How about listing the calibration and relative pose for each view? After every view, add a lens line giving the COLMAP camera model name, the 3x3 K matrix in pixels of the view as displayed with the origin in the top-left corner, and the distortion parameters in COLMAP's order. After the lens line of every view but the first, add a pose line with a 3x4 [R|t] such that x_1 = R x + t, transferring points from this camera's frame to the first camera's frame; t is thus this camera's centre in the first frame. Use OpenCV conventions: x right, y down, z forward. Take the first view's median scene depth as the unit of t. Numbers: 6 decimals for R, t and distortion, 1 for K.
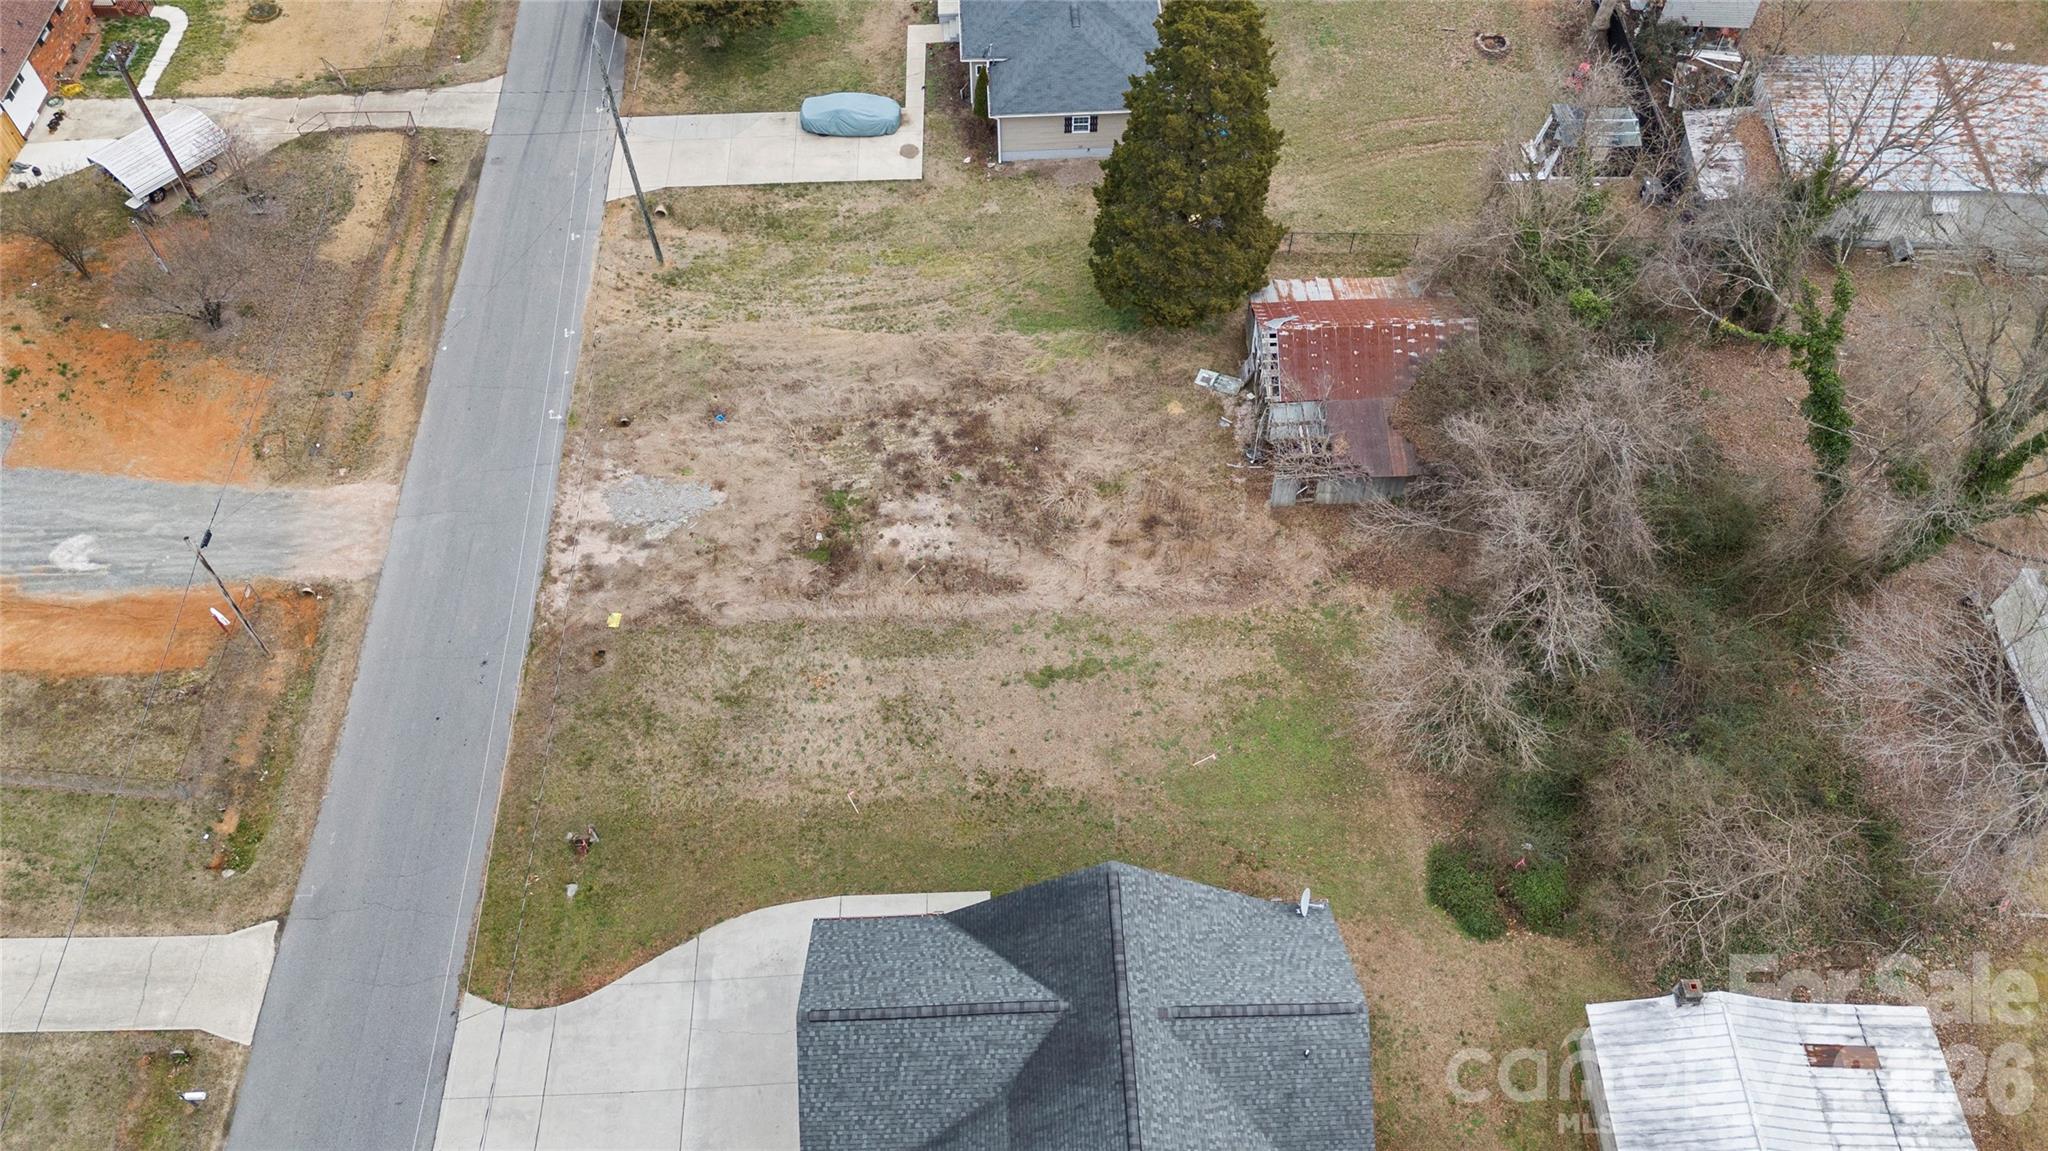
lens RADIAL K [[1488.6, 0, 1025.9], [0, 1488.6, 585.6], [0, 0, 1]] dist [0.068464, -0.051146]
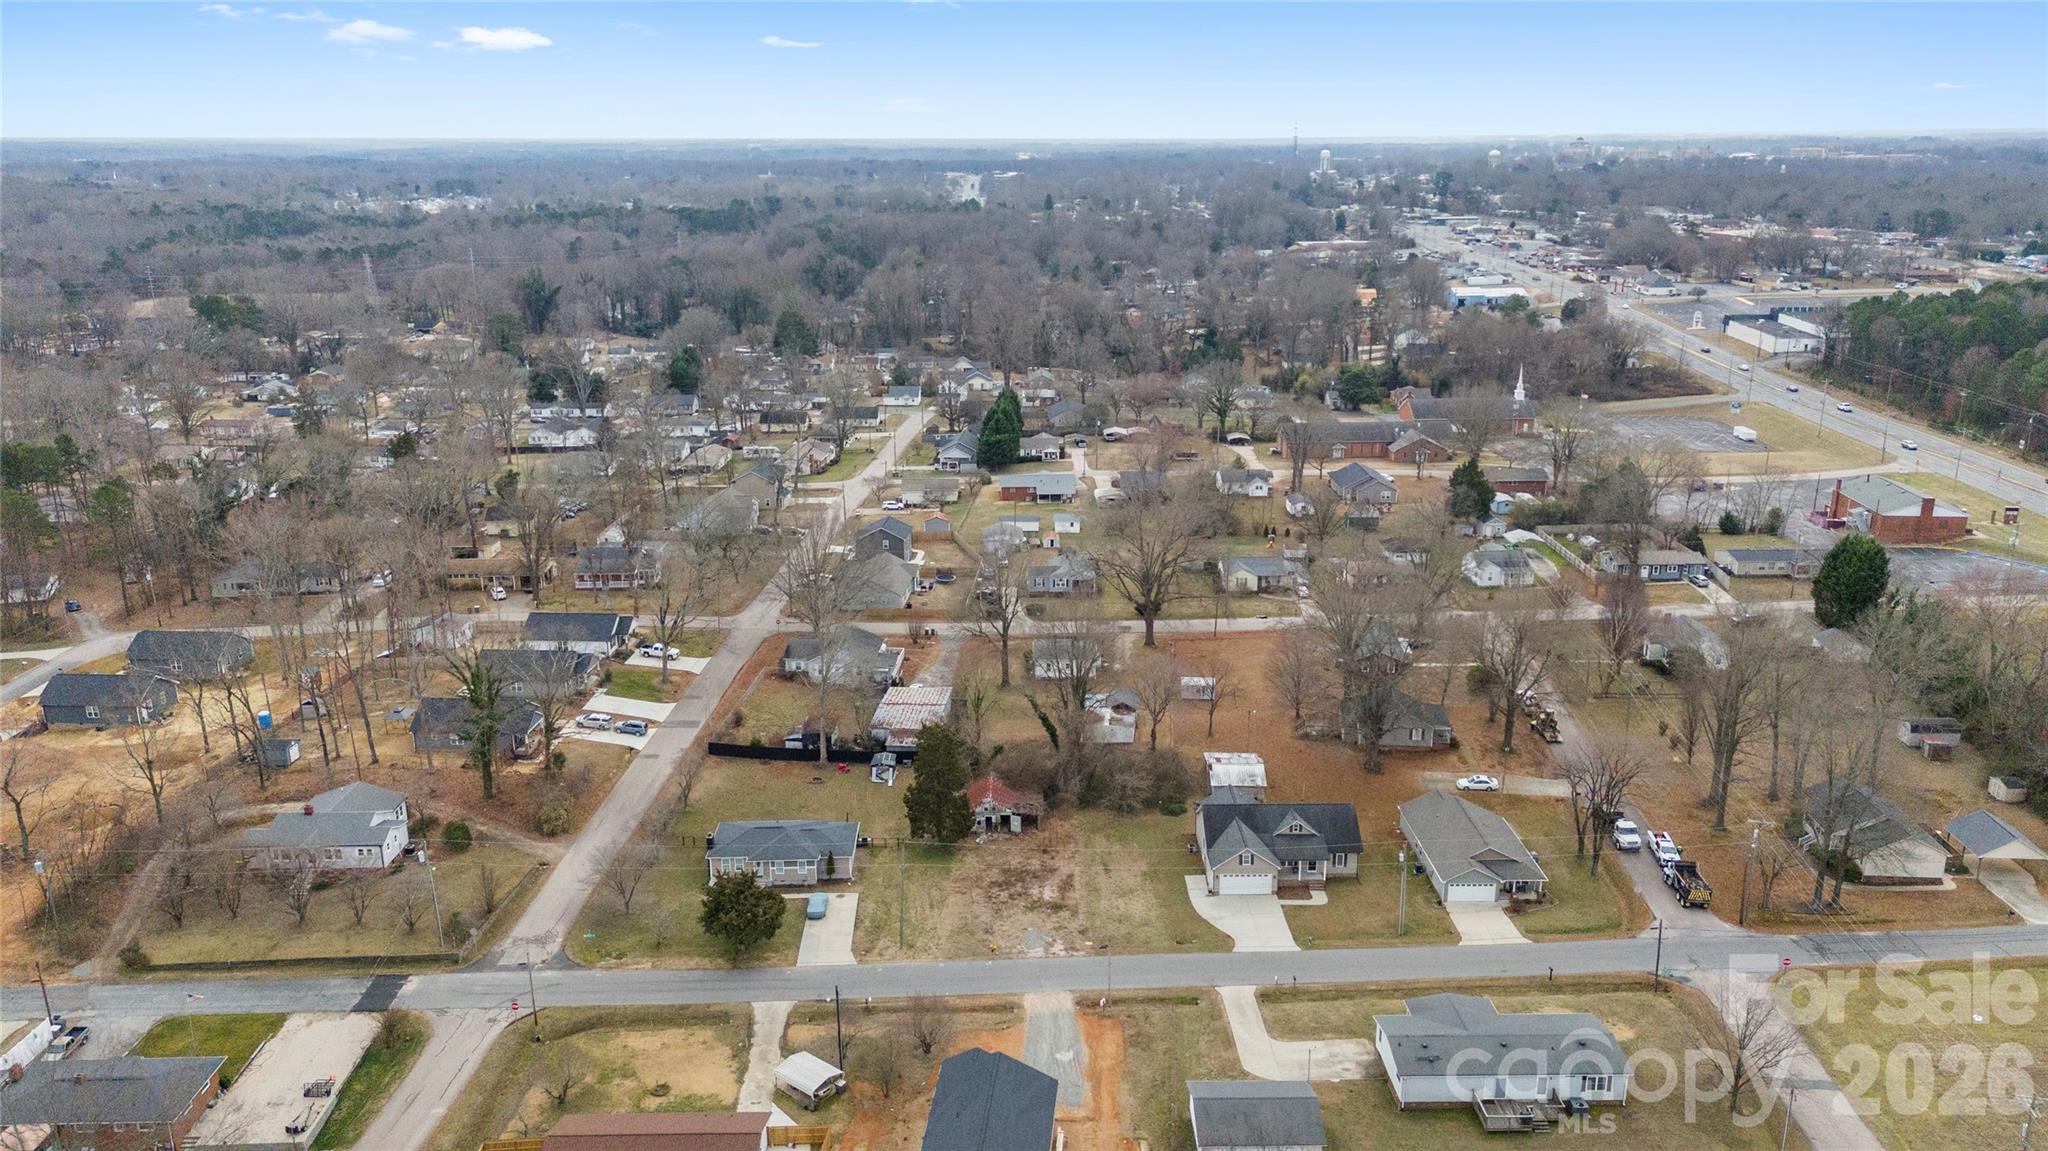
lens RADIAL K [[1475.9, 0, 1023.9], [0, 1475.9, 592.3], [0, 0, 1]] dist [0.090933, -0.089950]
pose [[0.019204, -0.292764, 0.955992, -2.530144], [0.822246, 0.548601, 0.151487, -0.790144], [-0.568808, 0.783151, 0.251260, -0.112014]]
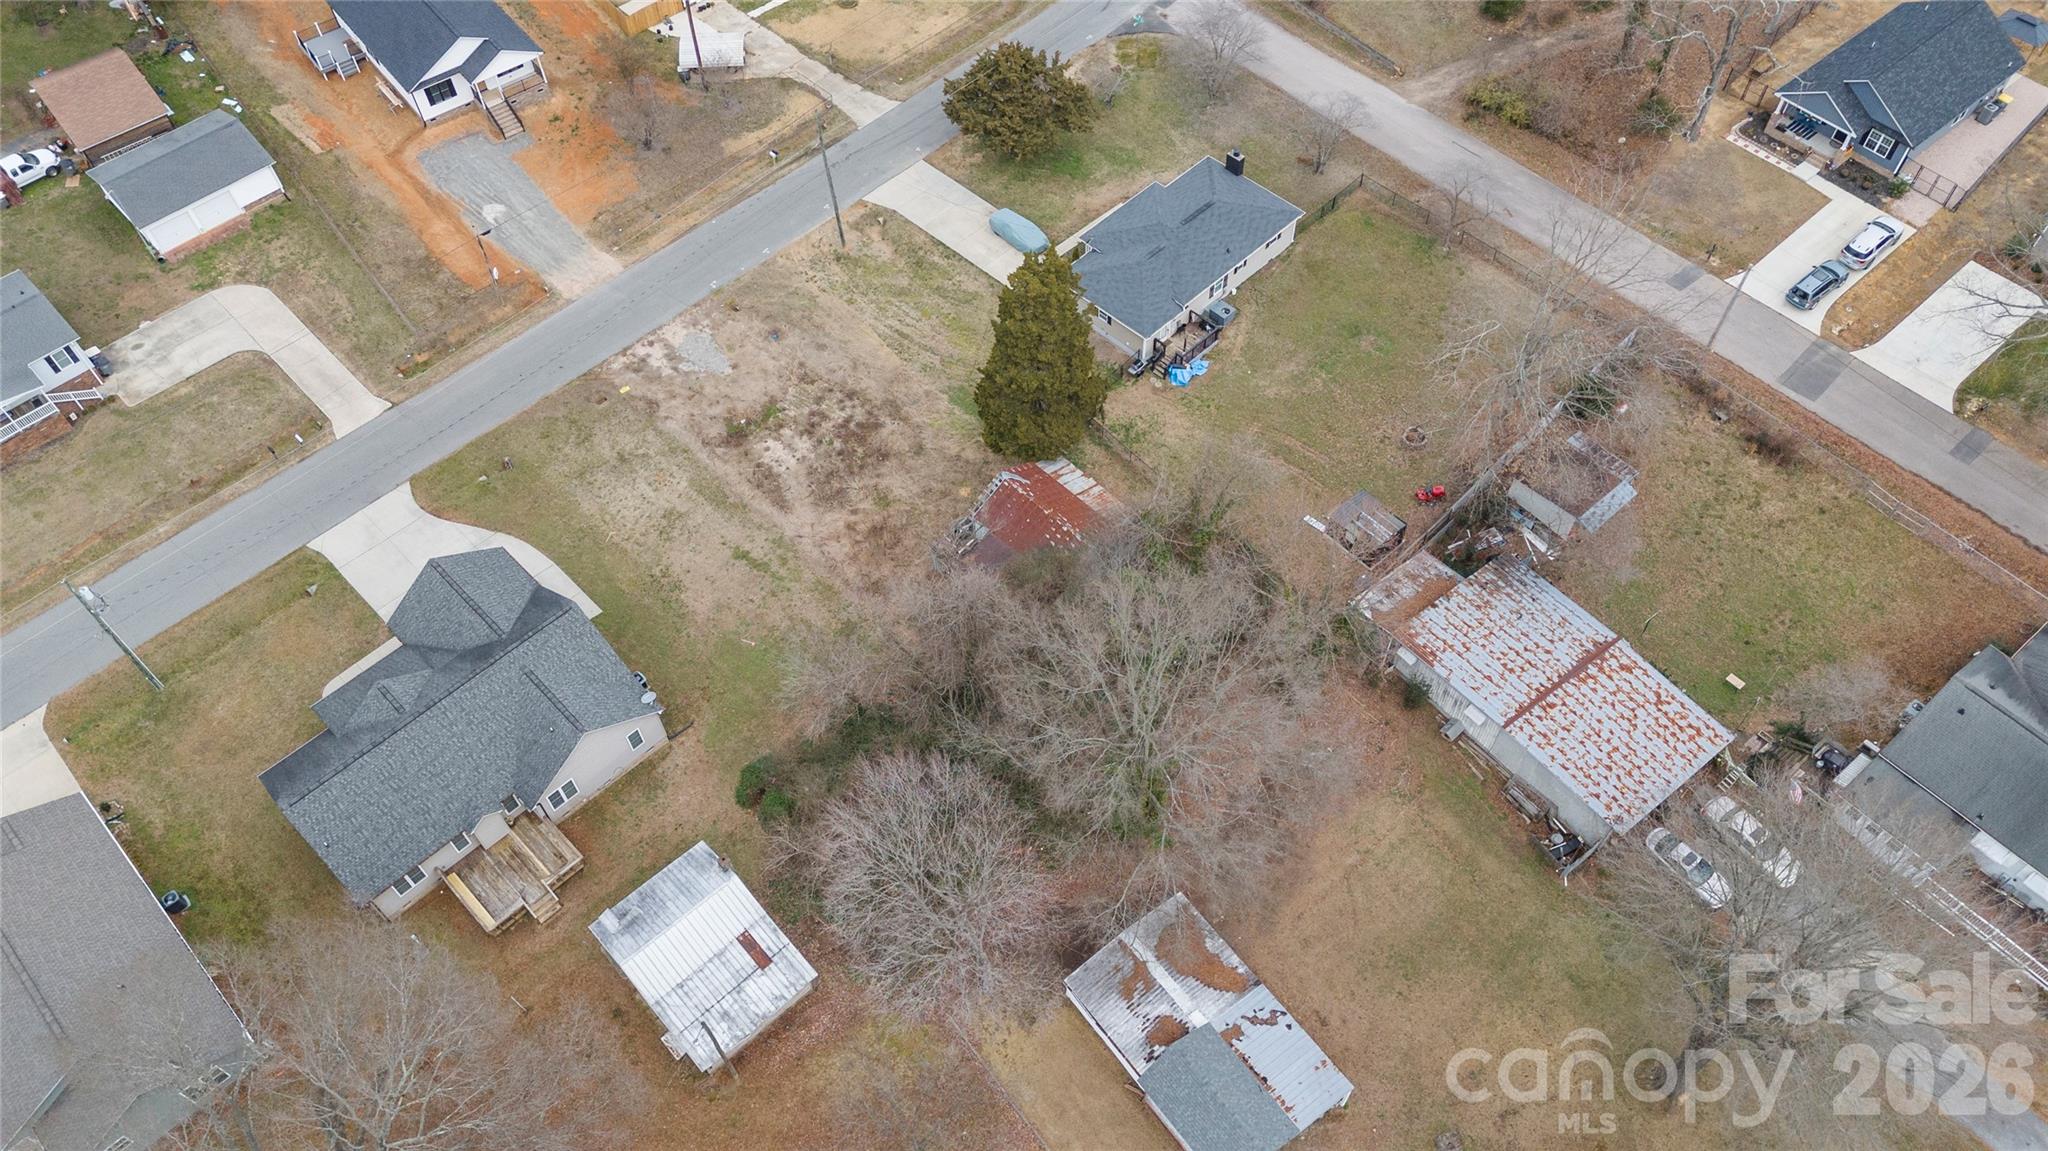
lens RADIAL K [[1511.8, 0, 1025.1], [0, 1511.8, 565.4], [0, 0, 1]] dist [0.089391, -0.079980]
pose [[0.675783, 0.590550, -0.441099, 0.903267], [-0.593564, 0.790803, 0.149373, -0.340495], [0.437035, 0.160877, 0.884940, -0.330387]]
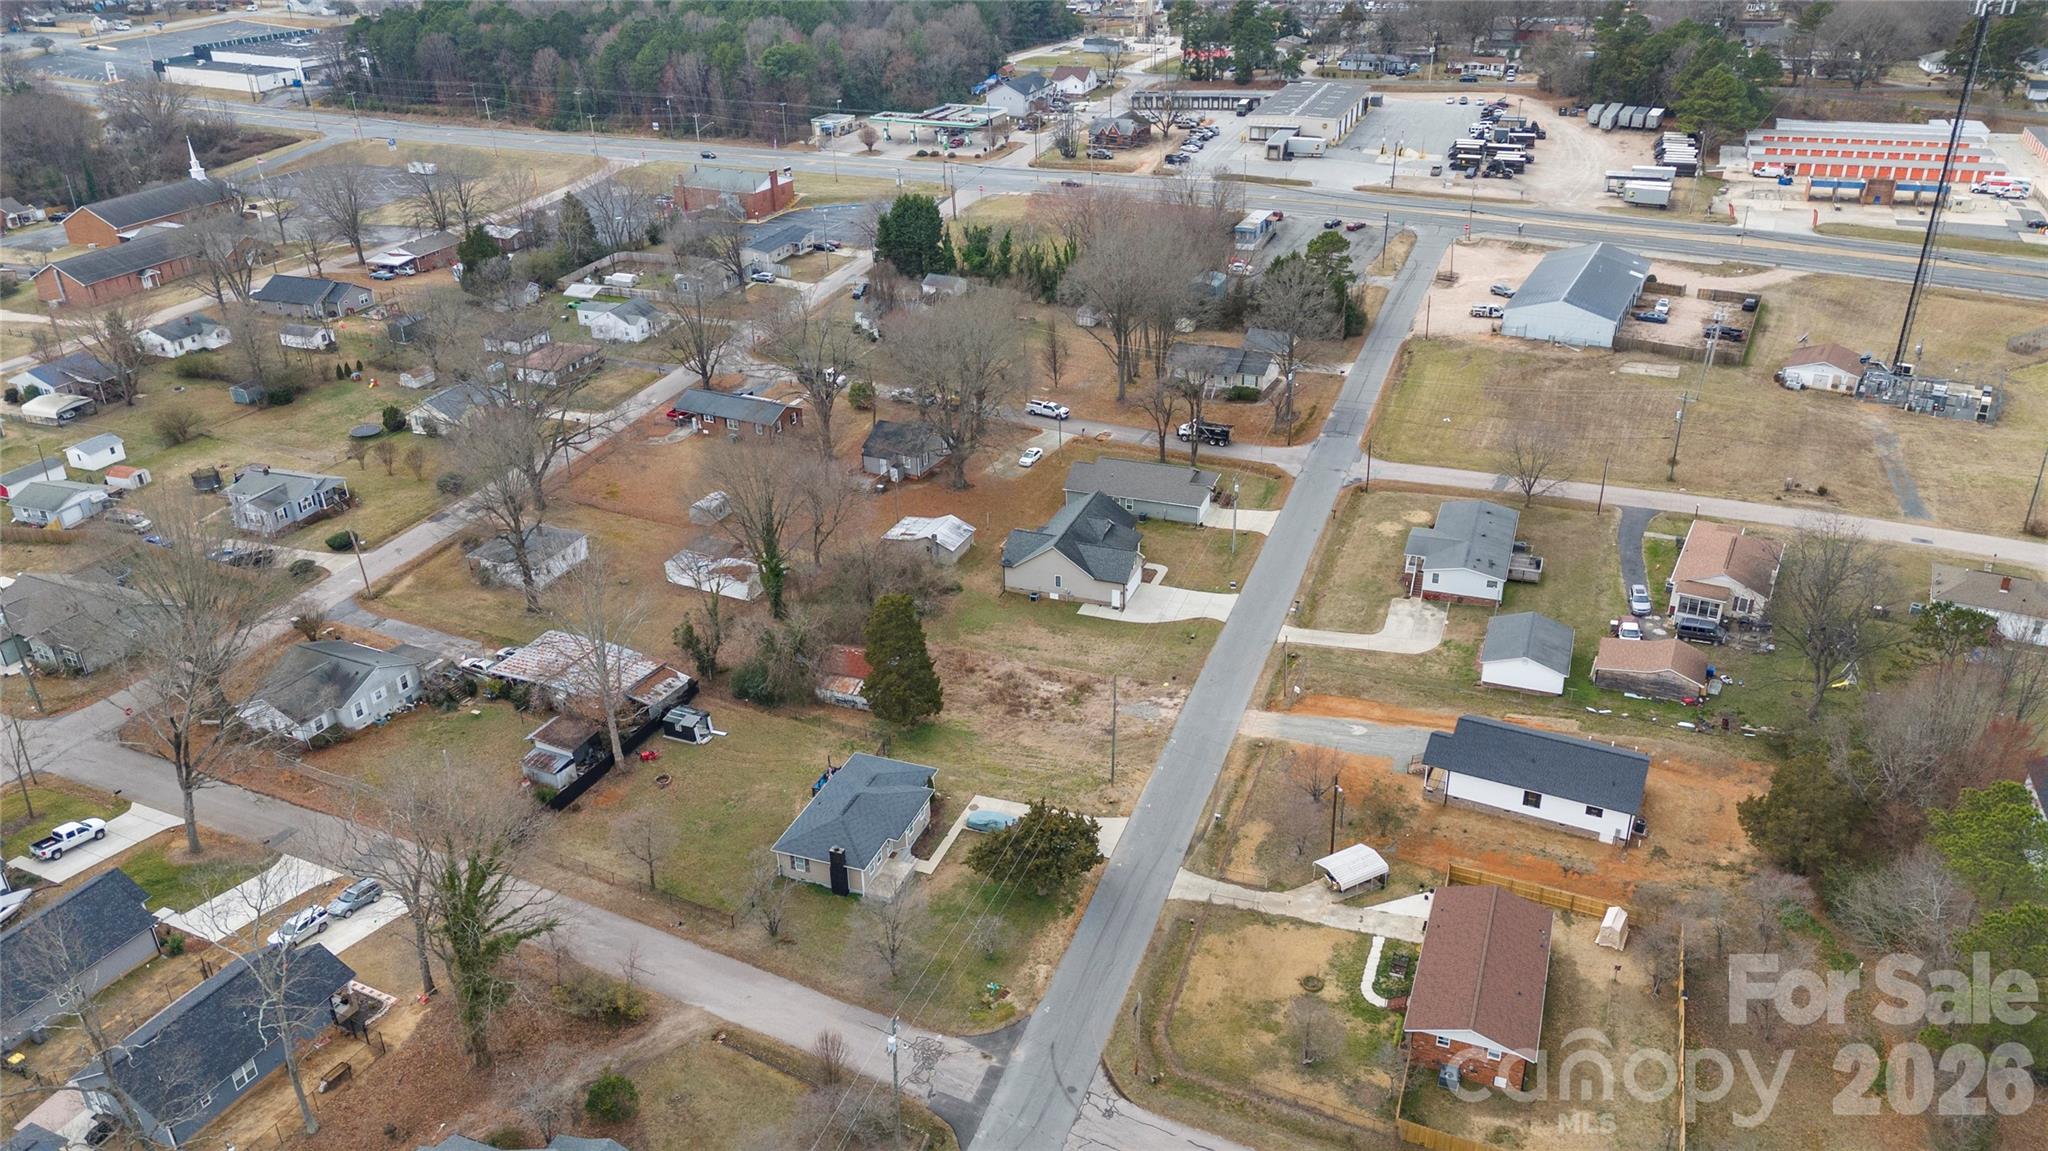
lens RADIAL K [[1475.9, 0, 1023.9], [0, 1475.9, 592.3], [0, 0, 1]] dist [0.090933, -0.089950]
pose [[-0.922020, -0.157241, 0.353771, -0.919940], [0.330752, 0.154971, 0.930907, -2.497359], [-0.201201, 0.975325, -0.090879, 1.069015]]
